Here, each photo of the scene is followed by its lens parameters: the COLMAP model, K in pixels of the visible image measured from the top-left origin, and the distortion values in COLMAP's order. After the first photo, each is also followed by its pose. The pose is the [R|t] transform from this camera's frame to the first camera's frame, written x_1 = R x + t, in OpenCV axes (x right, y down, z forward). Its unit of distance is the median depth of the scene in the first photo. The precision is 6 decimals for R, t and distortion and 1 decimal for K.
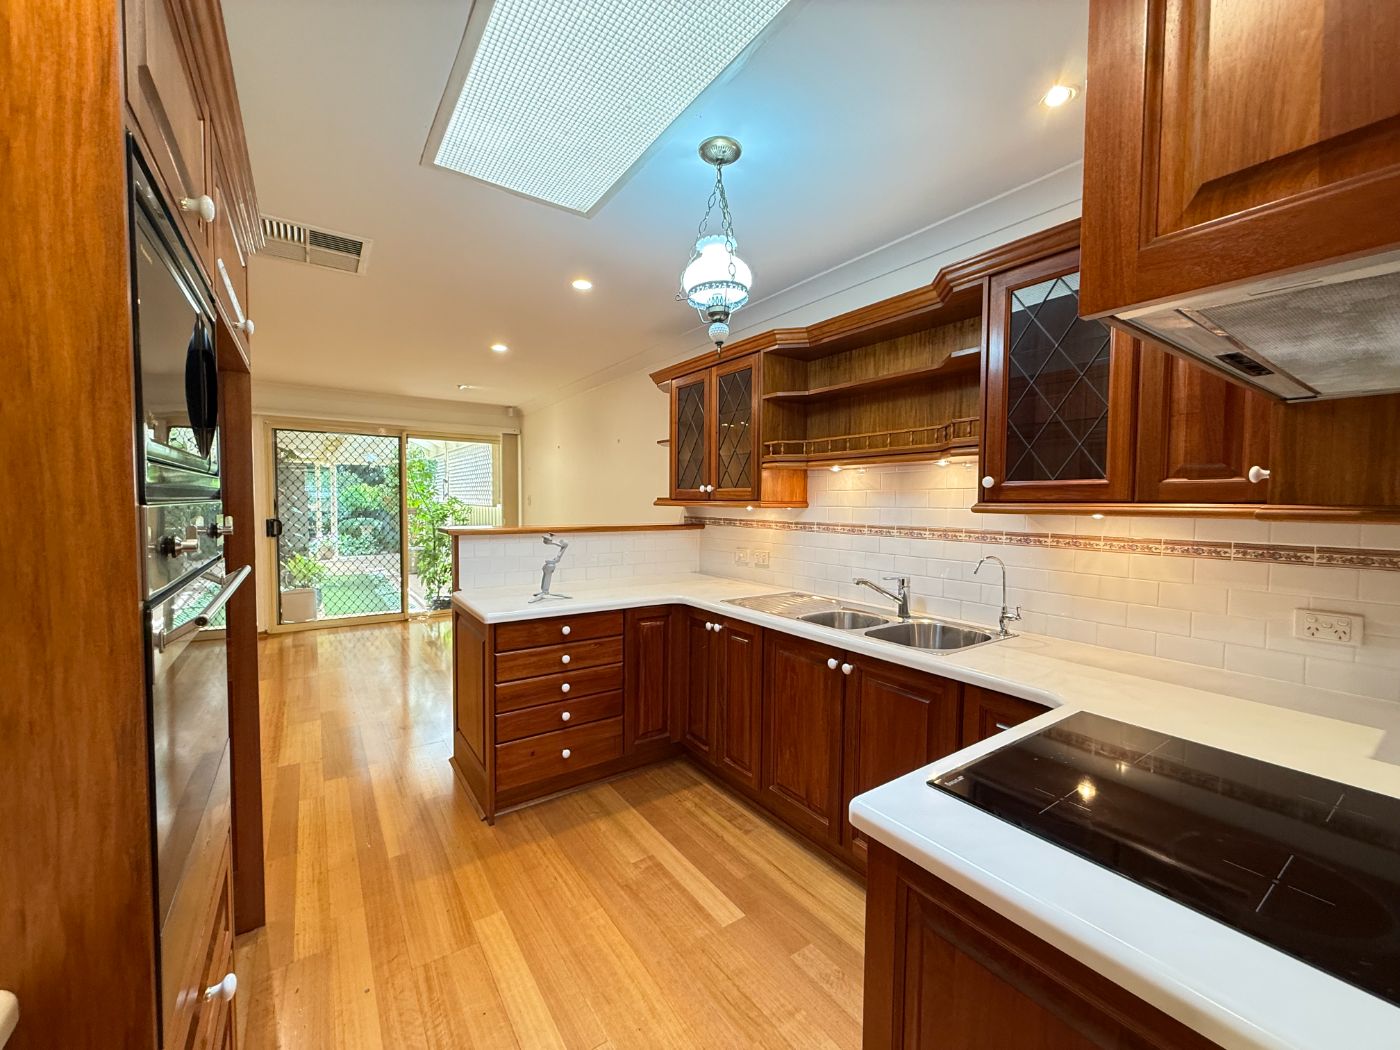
lens RADIAL K [[554.2, 0, 668.5], [0, 554.2, 514.7], [0, 0, 1]] dist [-0.003726, 0.000284]
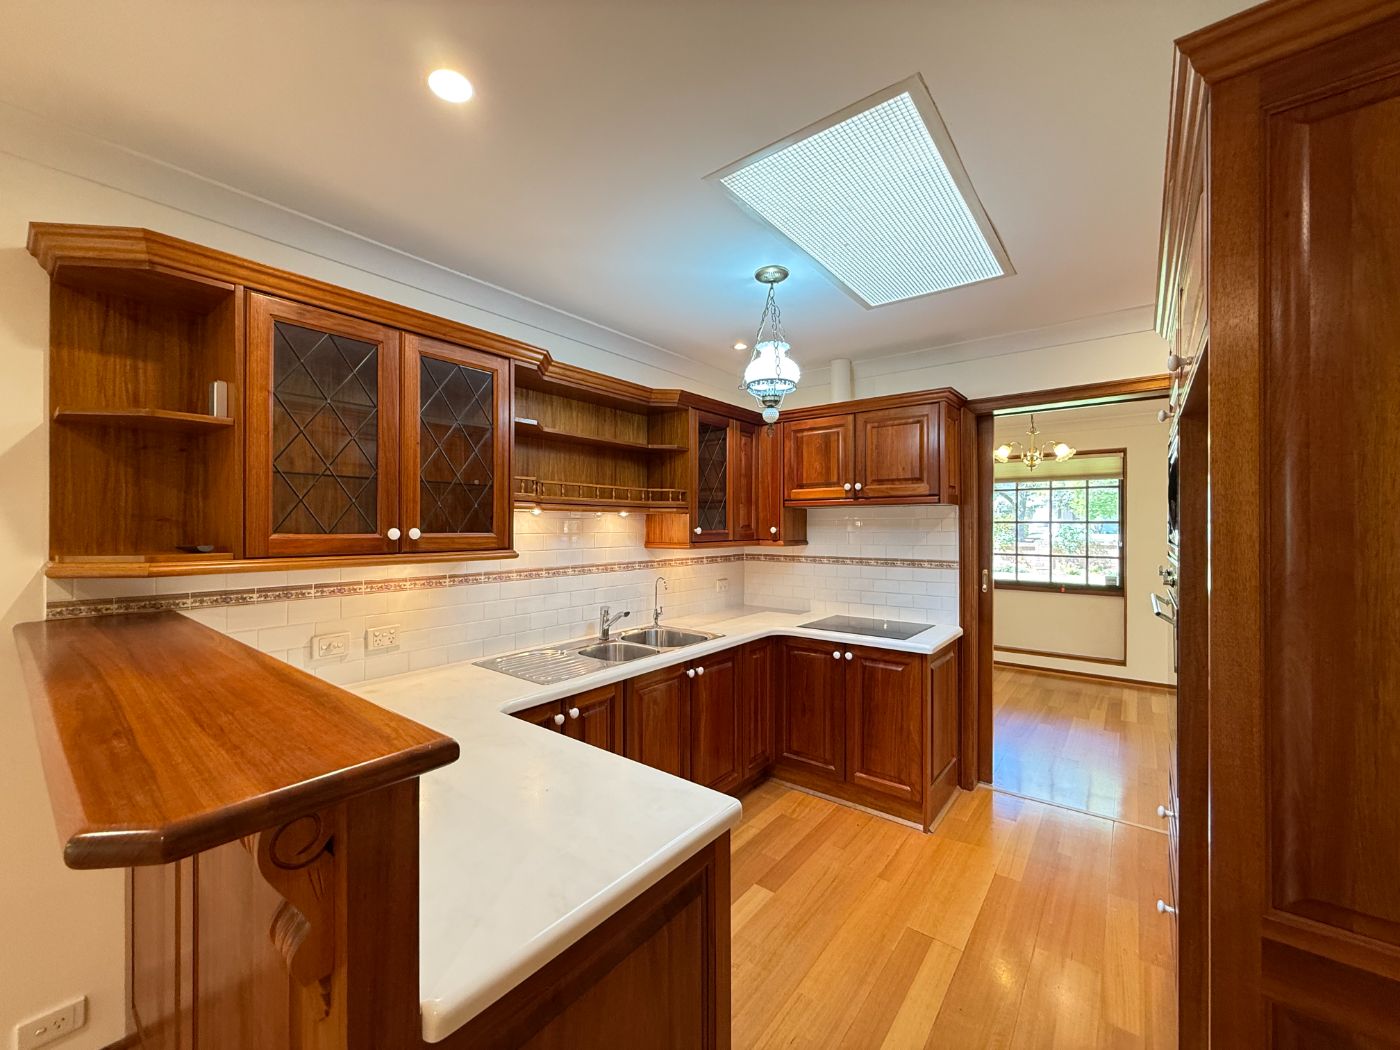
lens RADIAL K [[554.2, 0, 704.6], [0, 554.2, 529.9], [0, 0, 1]] dist [-0.003726, 0.000284]
pose [[-0.323182, 0.018983, 0.946147, -0.647733], [0.053582, 0.998562, -0.001732, -0.031628], [-0.944819, 0.050137, -0.323734, 0.958702]]
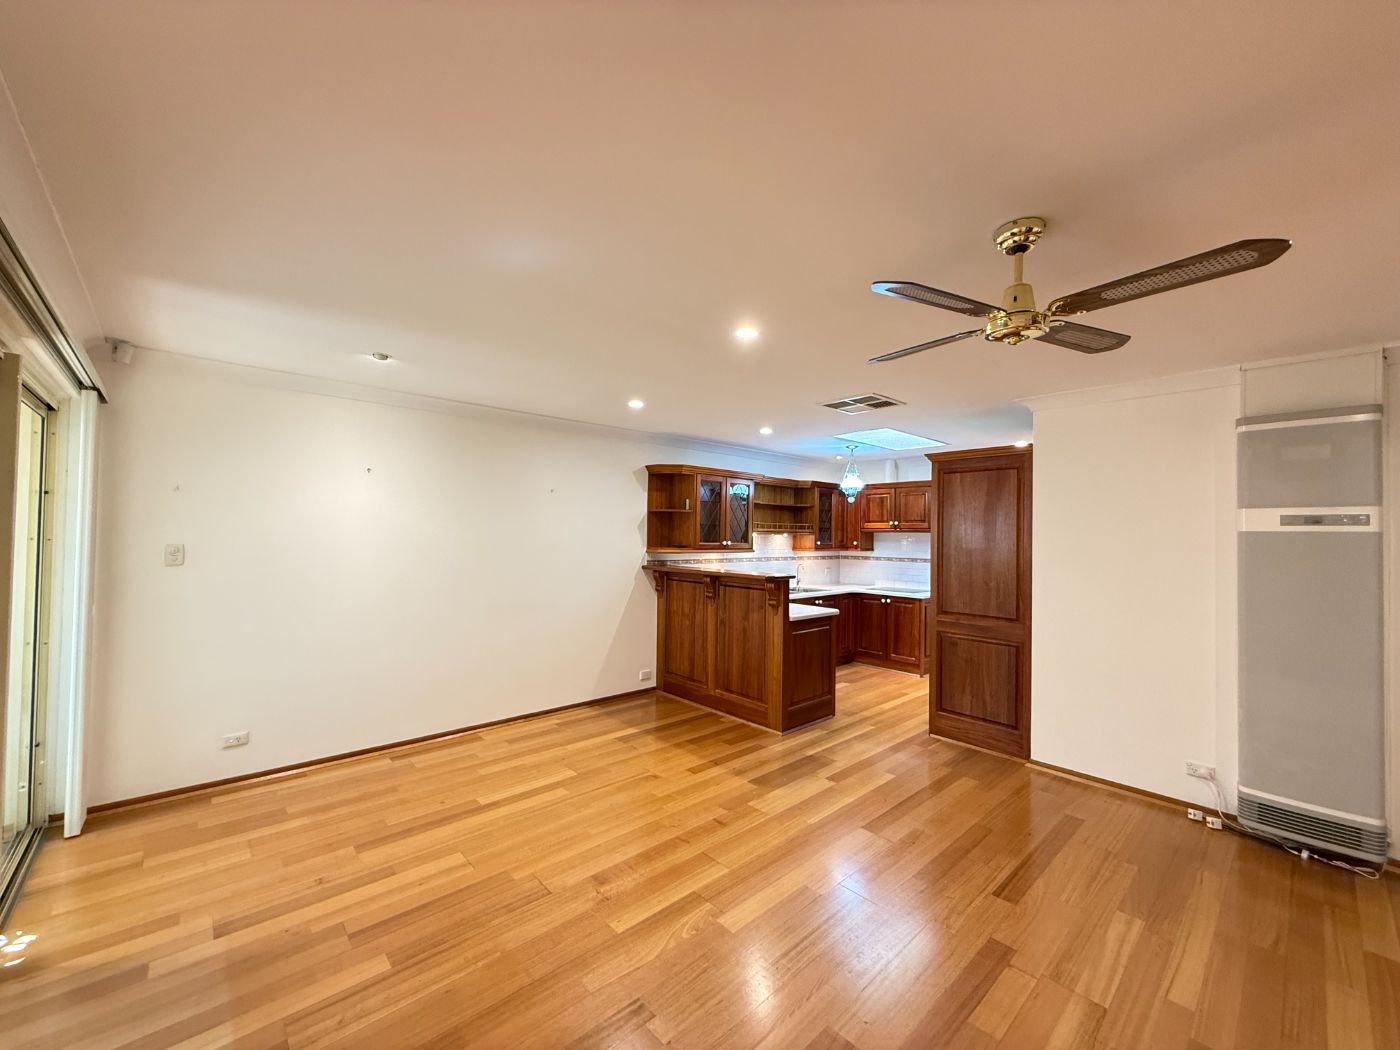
lens RADIAL K [[554.2, 0, 695.1], [0, 554.2, 527.3], [0, 0, 1]] dist [-0.003726, 0.000284]
pose [[-0.146168, 0.035247, 0.988632, -1.866813], [0.036909, 0.998864, -0.030155, -0.047599], [-0.988571, 0.032082, -0.147302, 1.480400]]
